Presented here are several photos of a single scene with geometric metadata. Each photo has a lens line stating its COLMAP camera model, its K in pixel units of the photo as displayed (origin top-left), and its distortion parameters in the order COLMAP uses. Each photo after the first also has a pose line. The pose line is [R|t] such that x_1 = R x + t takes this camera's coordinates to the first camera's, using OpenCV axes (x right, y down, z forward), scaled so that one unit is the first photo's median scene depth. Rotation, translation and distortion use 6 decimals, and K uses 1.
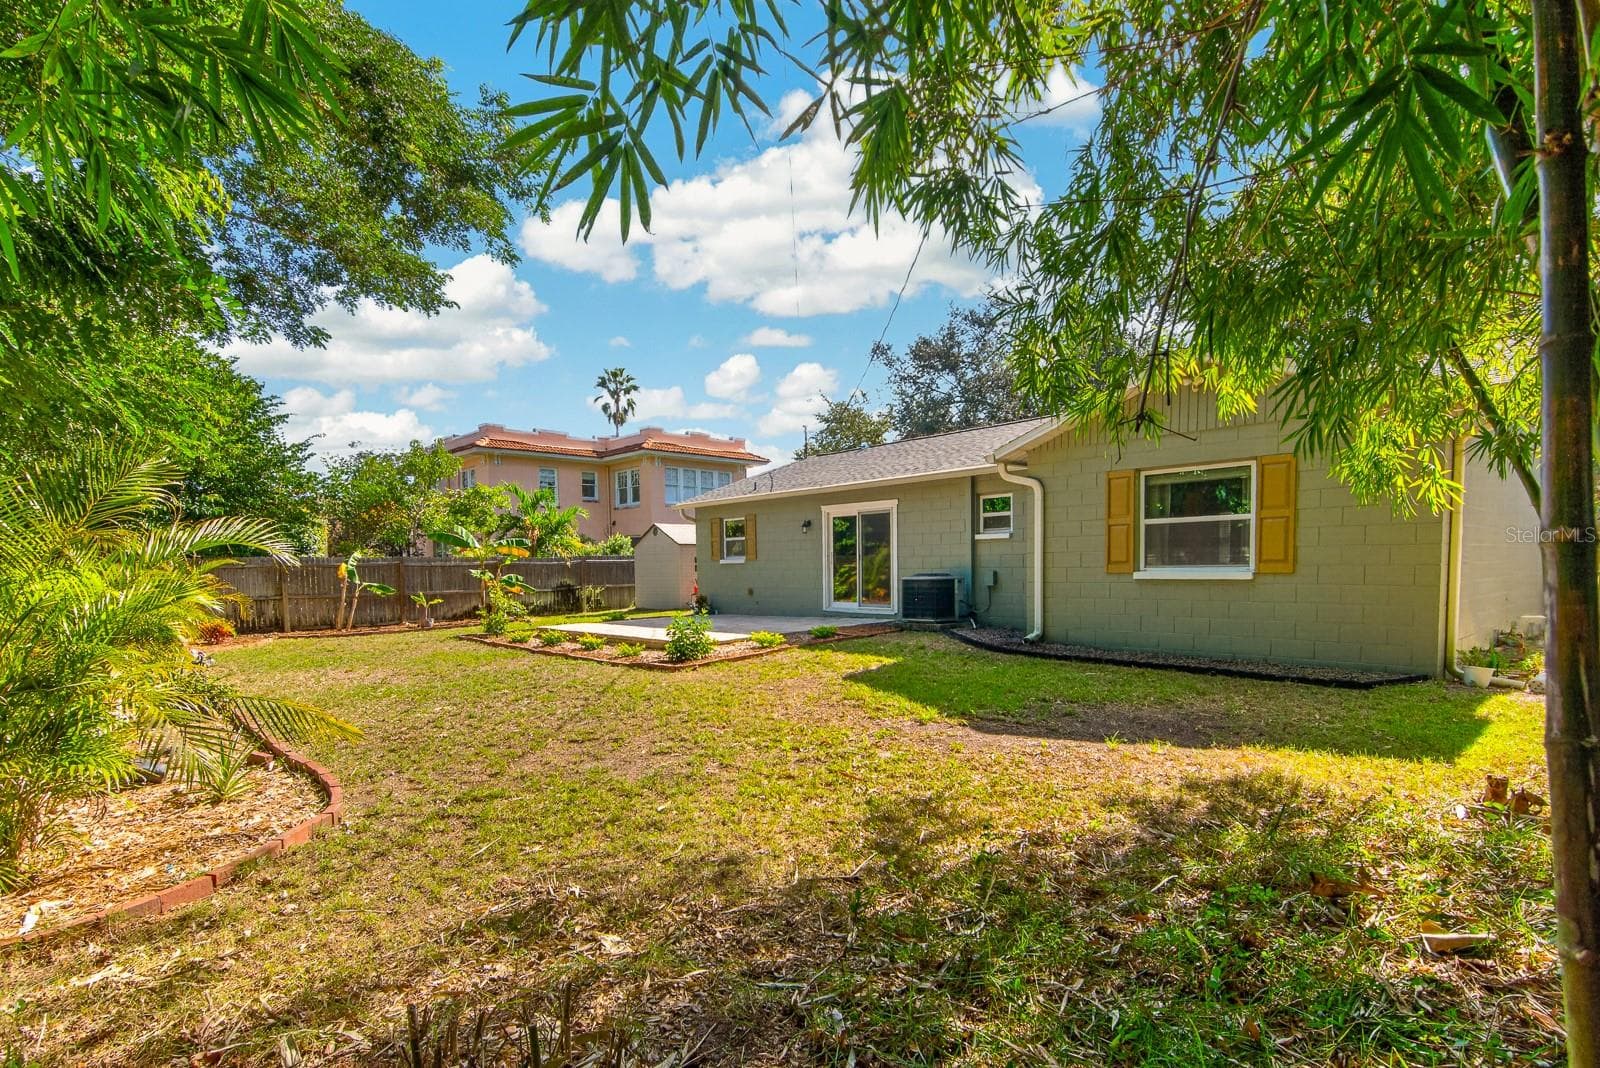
lens RADIAL K [[829.2, 0, 776.9], [0, 829.2, 614.3], [0, 0, 1]] dist [0.011181, 0.001029]
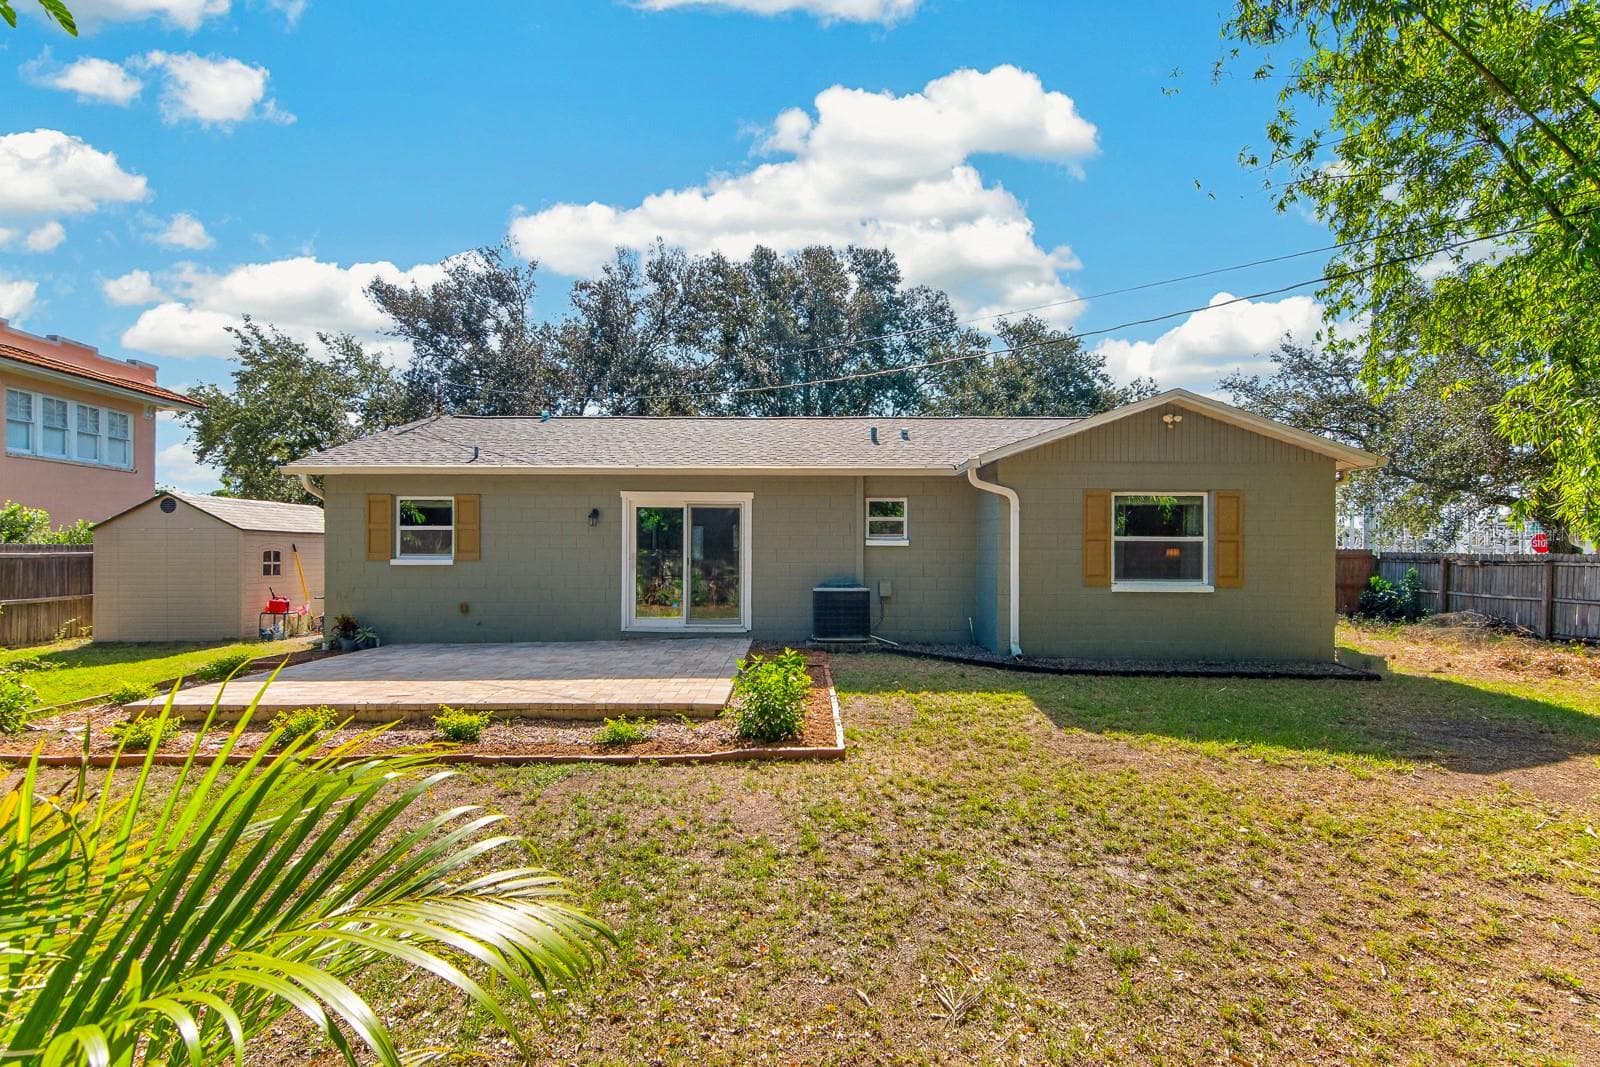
lens RADIAL K [[801.4, 0, 793.2], [0, 801.4, 544.3], [0, 0, 1]] dist [0.016442, -0.000326]
pose [[0.646863, 0.024044, 0.762227, -0.506493], [0.030346, 0.997900, -0.057232, -0.046610], [-0.762002, 0.060152, 0.644775, 0.527012]]
